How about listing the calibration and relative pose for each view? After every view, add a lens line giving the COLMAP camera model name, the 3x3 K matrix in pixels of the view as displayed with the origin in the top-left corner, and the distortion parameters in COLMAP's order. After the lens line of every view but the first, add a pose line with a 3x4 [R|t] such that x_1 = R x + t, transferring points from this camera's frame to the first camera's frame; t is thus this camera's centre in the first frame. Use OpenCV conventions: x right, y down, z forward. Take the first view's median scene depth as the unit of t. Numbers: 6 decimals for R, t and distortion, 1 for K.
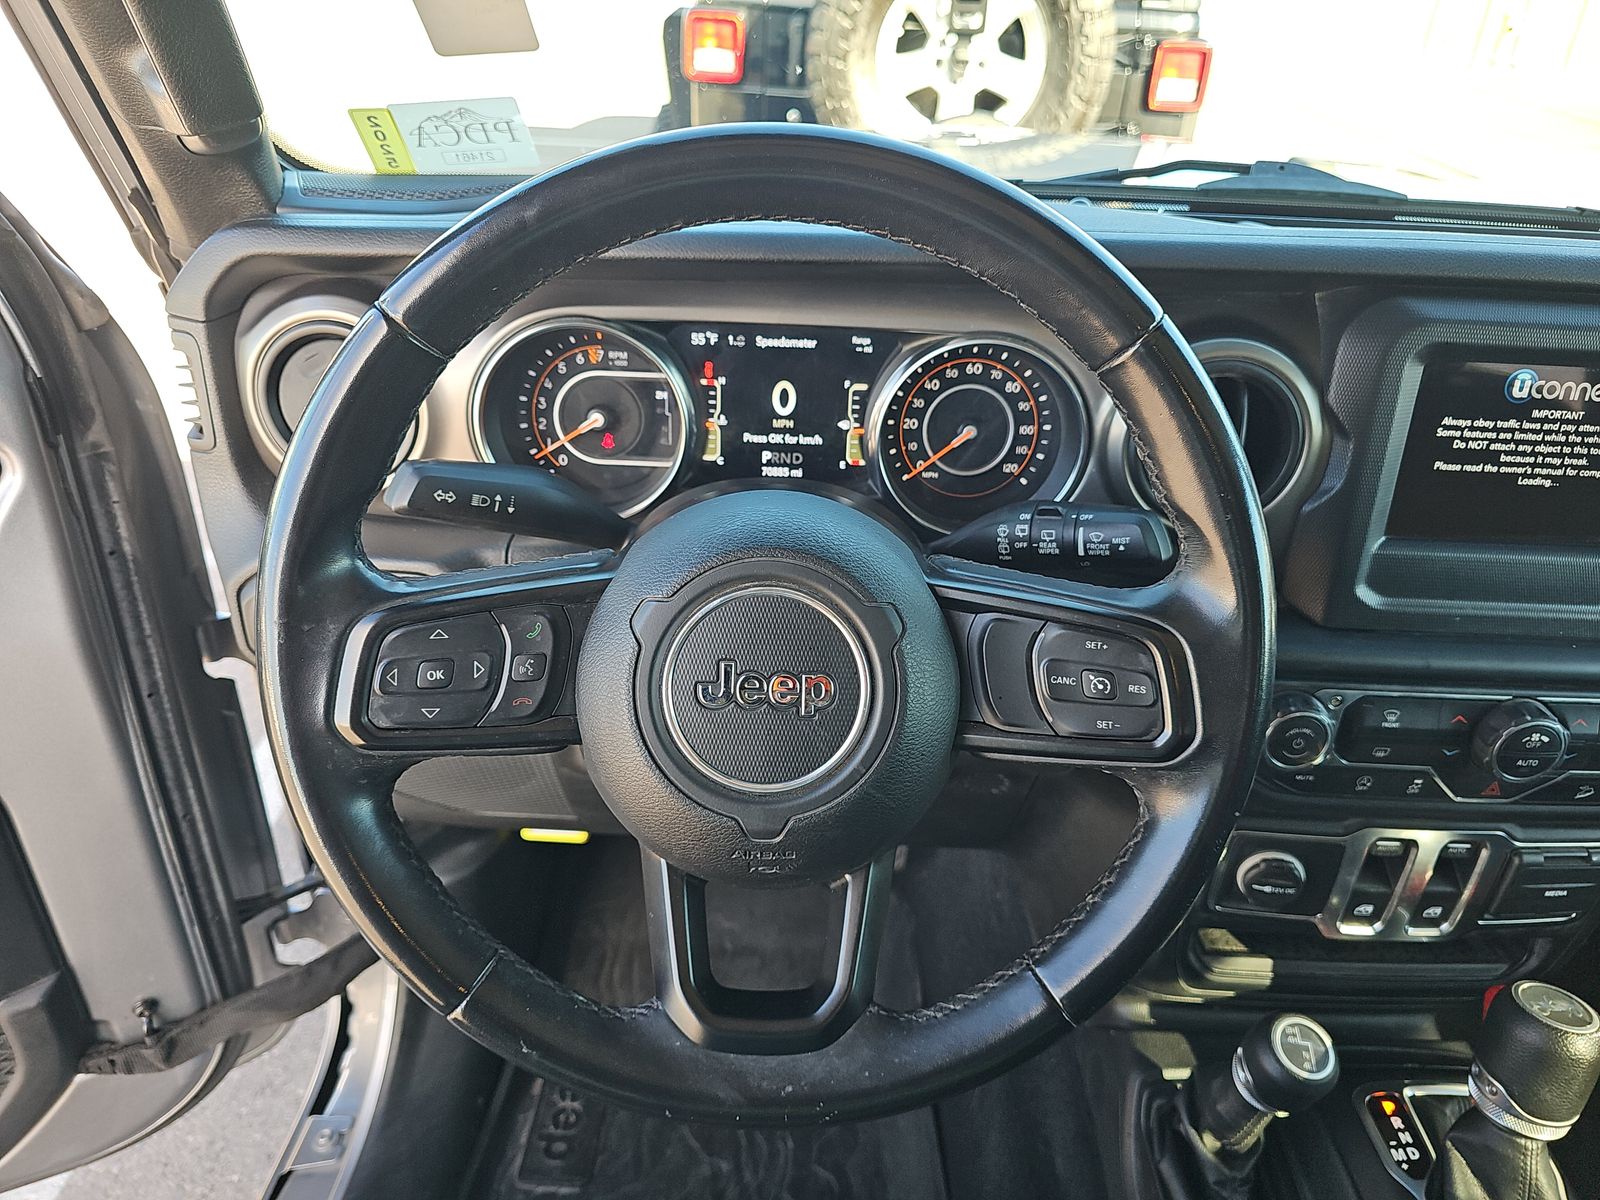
lens RADIAL K [[1077.8, 0, 802.2], [0, 1077.8, 604.3], [0, 0, 1]] dist [0.016721, -0.002997]
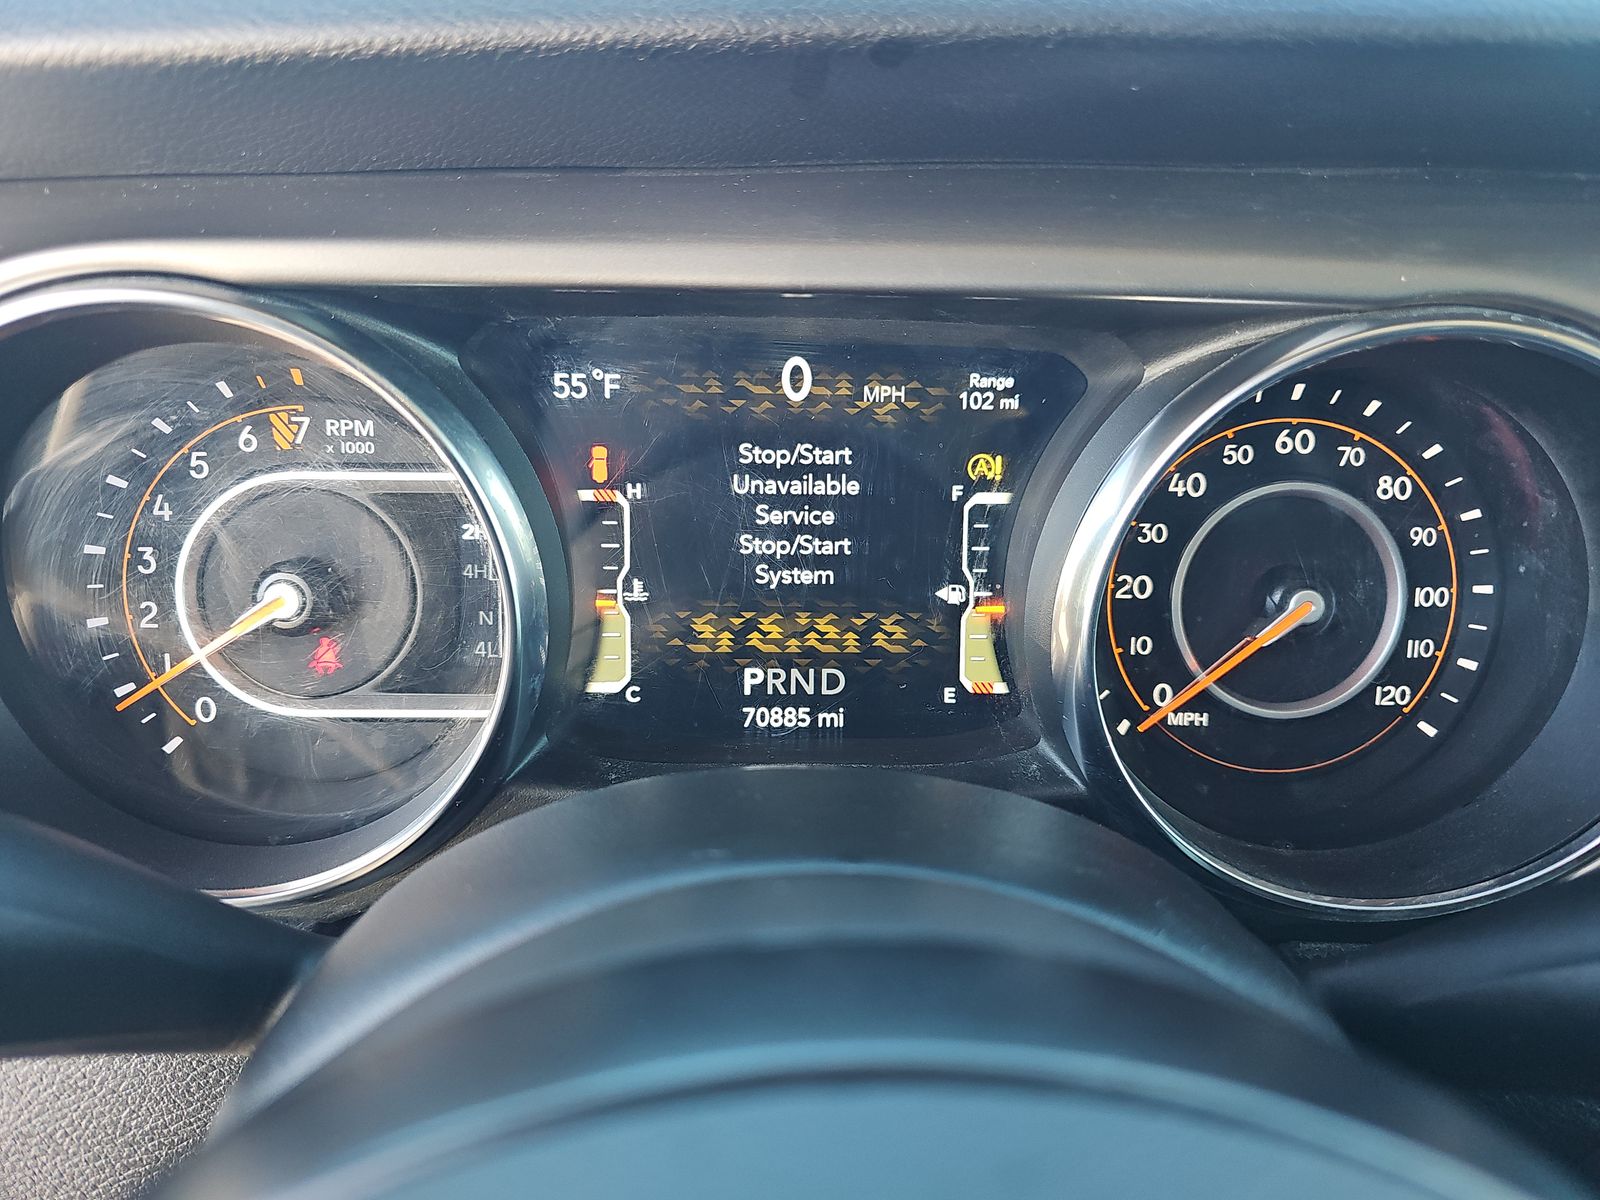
lens RADIAL K [[1077.8, 0, 811.3], [0, 1077.8, 601.6], [0, 0, 1]] dist [0.016721, -0.002997]
pose [[0.999303, -0.026112, 0.026692, -0.022249], [0.029664, 0.989308, -0.142793, -0.111123], [-0.022678, 0.143485, 0.989393, 0.622962]]
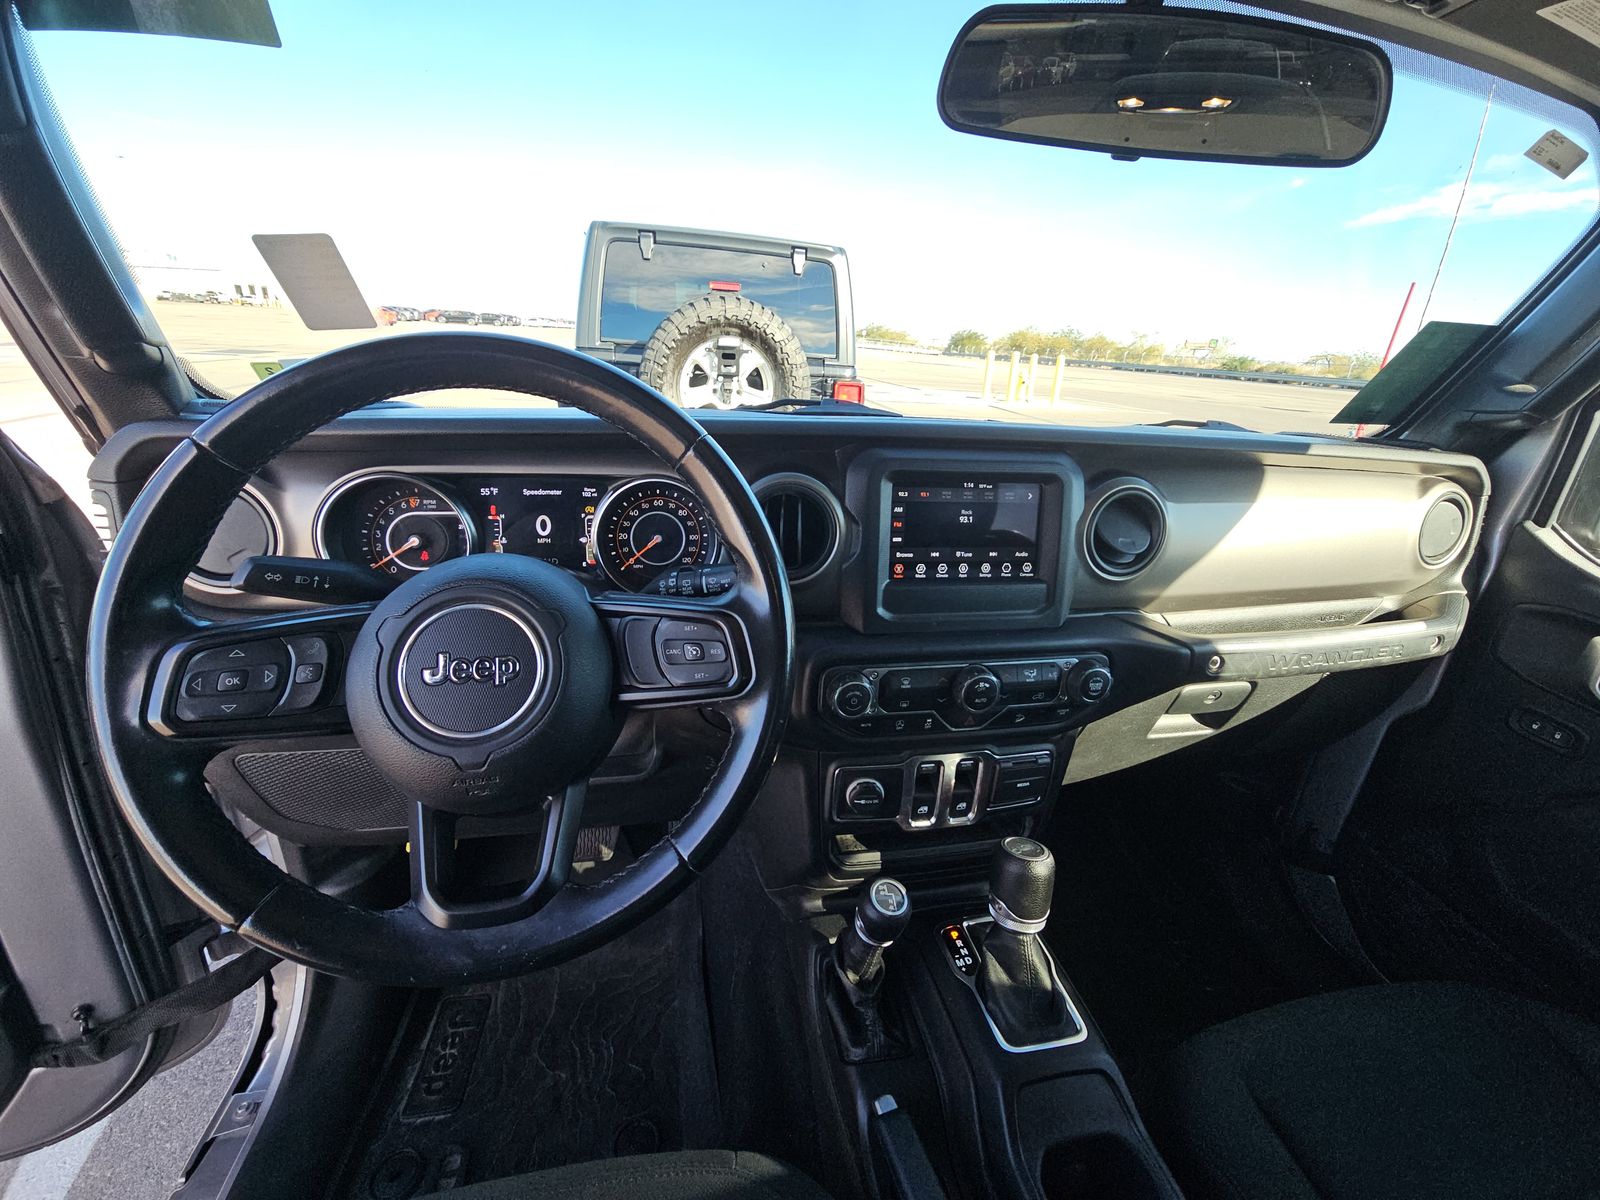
lens RADIAL K [[655.1, 0, 800.1], [0, 655.1, 598.5], [0, 0, 1]] dist [0.006555, -0.004891]
pose [[0.980059, -0.061135, 0.189067, 0.170469], [0.093713, 0.981239, -0.168490, 0.121298], [-0.175219, 0.182848, 0.967401, -0.006877]]
